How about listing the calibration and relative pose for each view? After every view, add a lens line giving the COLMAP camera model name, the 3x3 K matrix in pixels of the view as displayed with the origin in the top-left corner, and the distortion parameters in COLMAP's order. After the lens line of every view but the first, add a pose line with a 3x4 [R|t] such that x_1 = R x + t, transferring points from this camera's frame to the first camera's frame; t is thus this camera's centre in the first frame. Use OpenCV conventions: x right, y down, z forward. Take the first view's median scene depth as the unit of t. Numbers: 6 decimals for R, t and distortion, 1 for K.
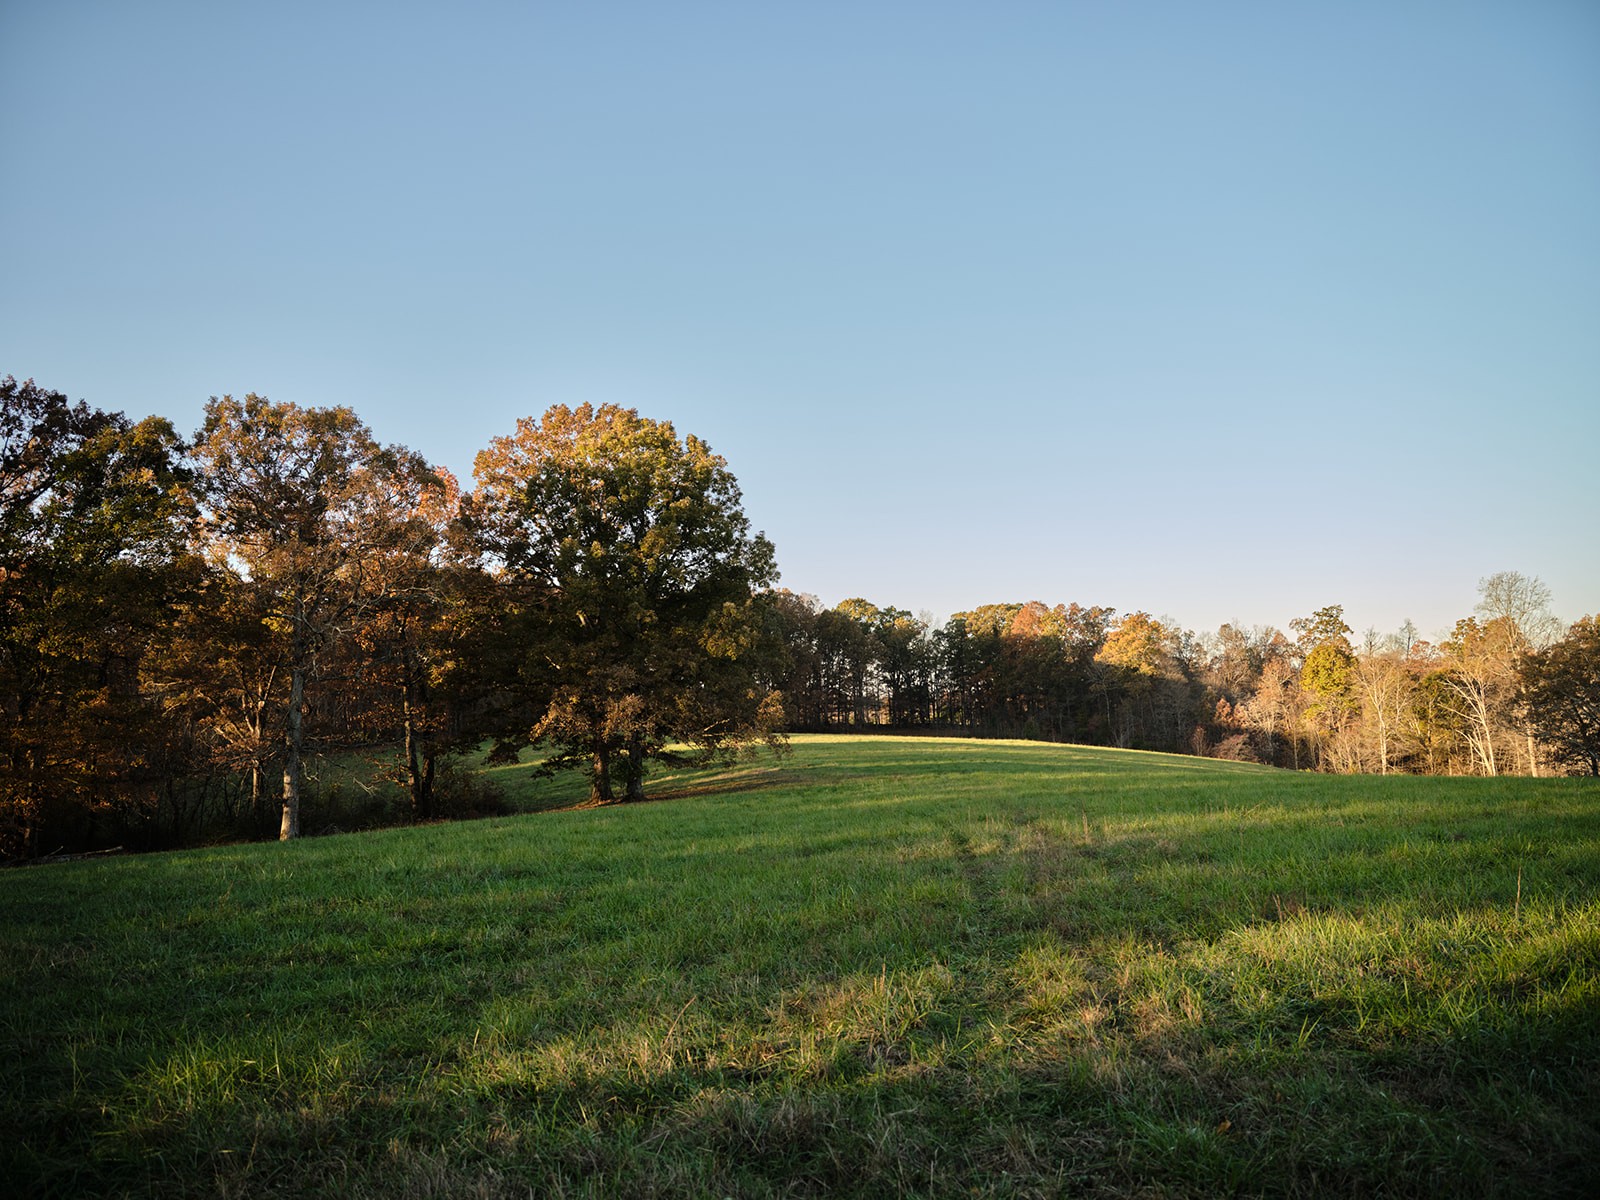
lens RADIAL K [[1188.0, 0, 800.0], [0, 1188.0, 600.0], [0, 0, 1]] dist [-0.002637, 0.005031]
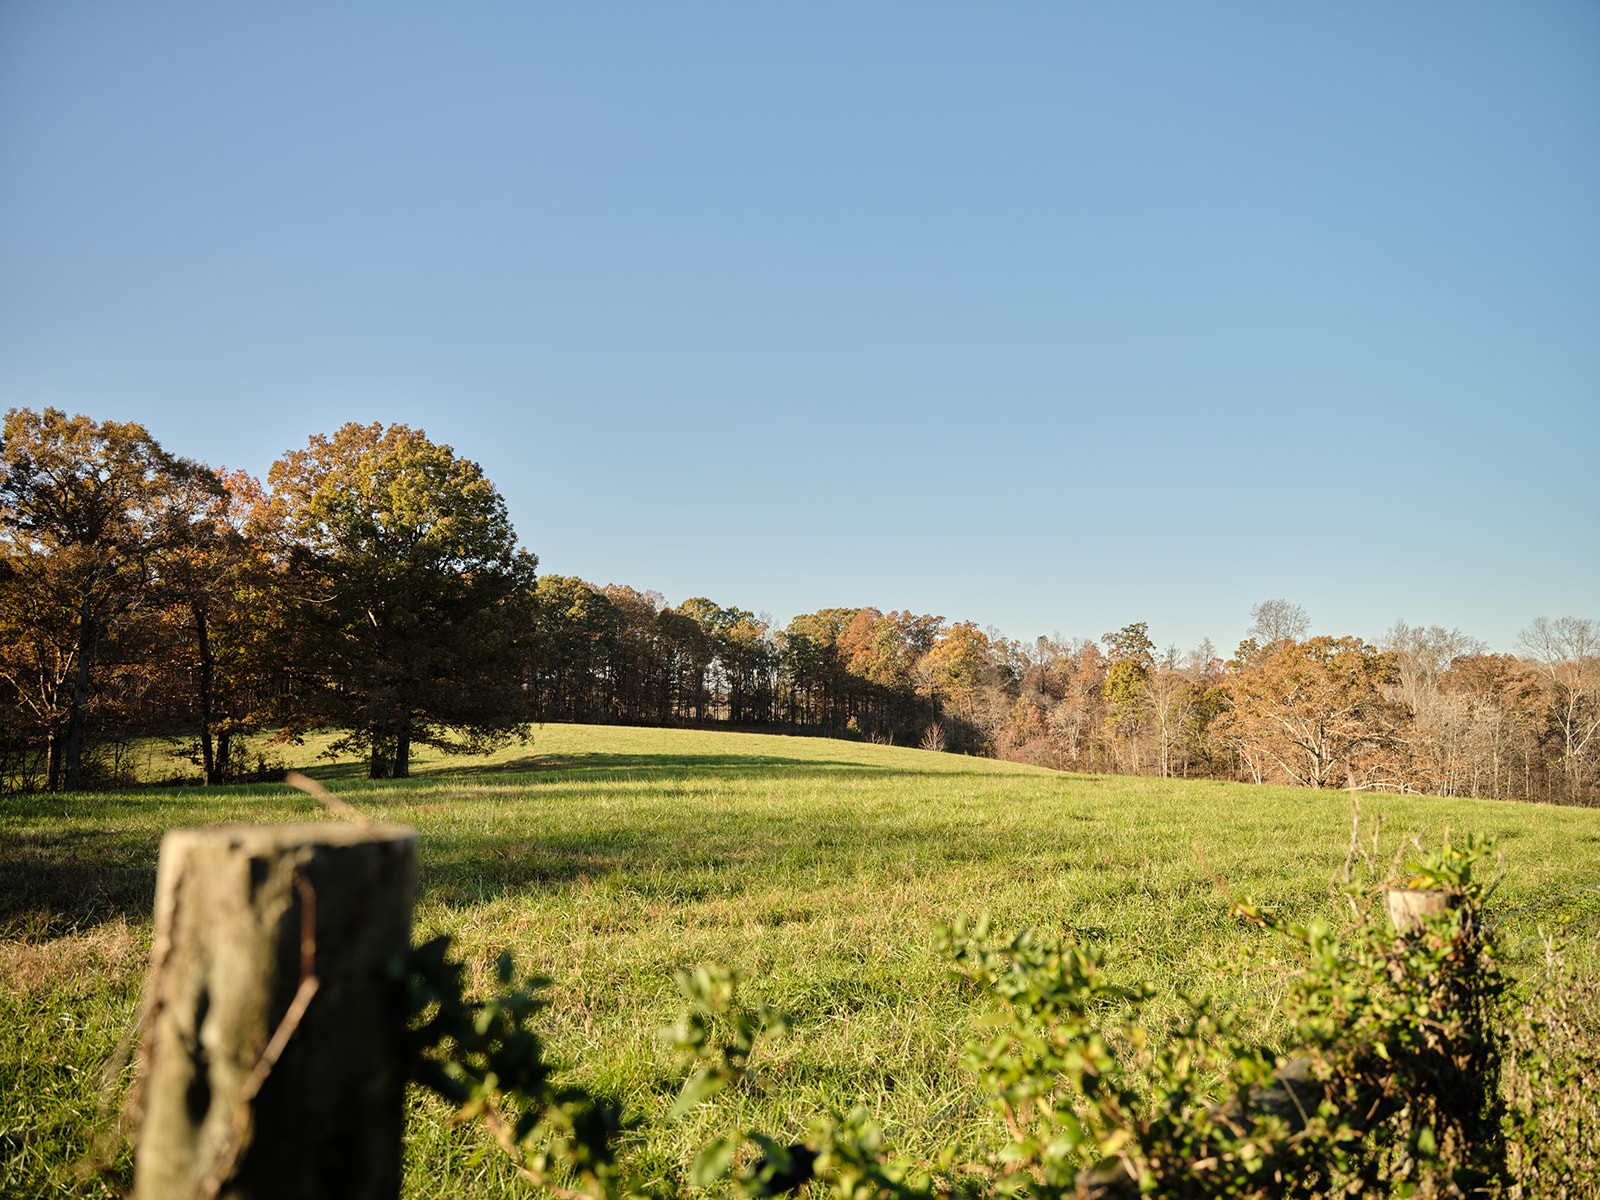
lens RADIAL K [[1188.0, 0, 800.0], [0, 1188.0, 600.0], [0, 0, 1]] dist [-0.002637, 0.005031]
pose [[0.993871, 0.040427, 0.102887, 0.027708], [-0.040804, 0.999166, 0.001561, -0.004612], [-0.102738, -0.005749, 0.994692, -0.039067]]
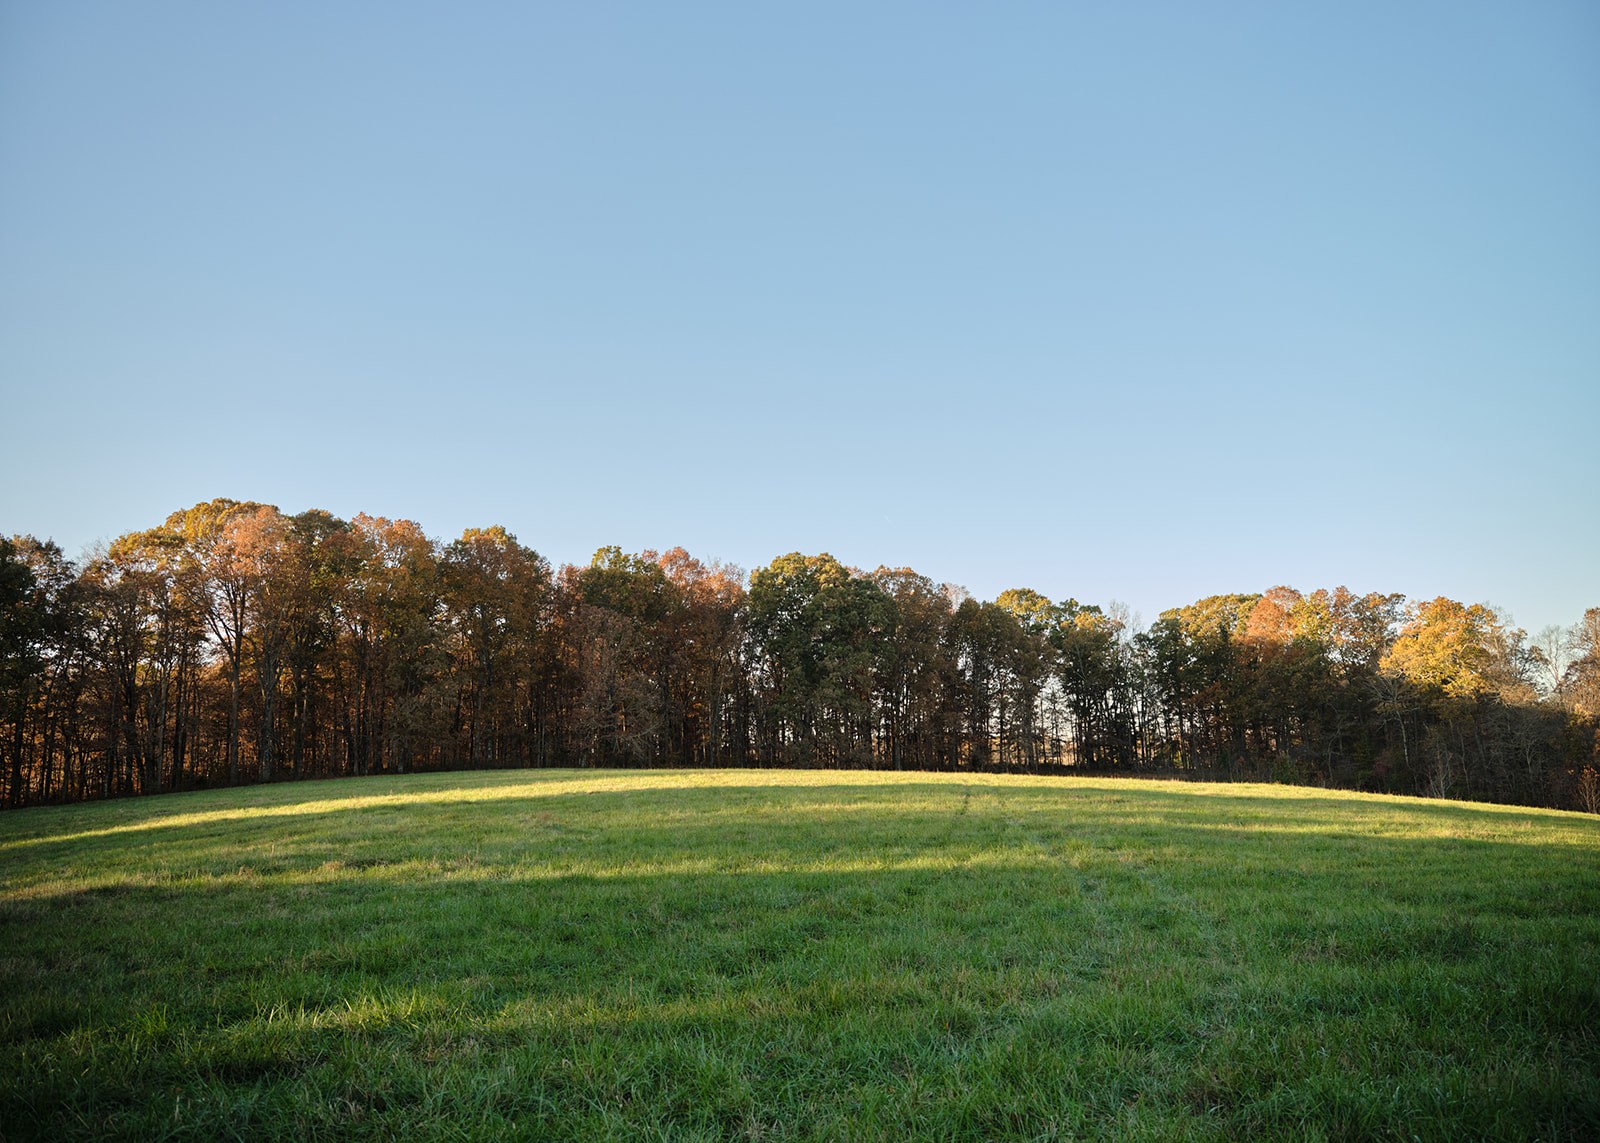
lens RADIAL K [[1210.7, 0, 799.8], [0, 1210.7, 549.7], [0, 0, 1]] dist [0.006573, 0.002403]
pose [[0.983759, -0.028334, -0.177245, 0.047155], [0.014985, 0.996980, -0.076200, 0.029638], [0.178869, 0.072306, 0.981212, 0.251343]]
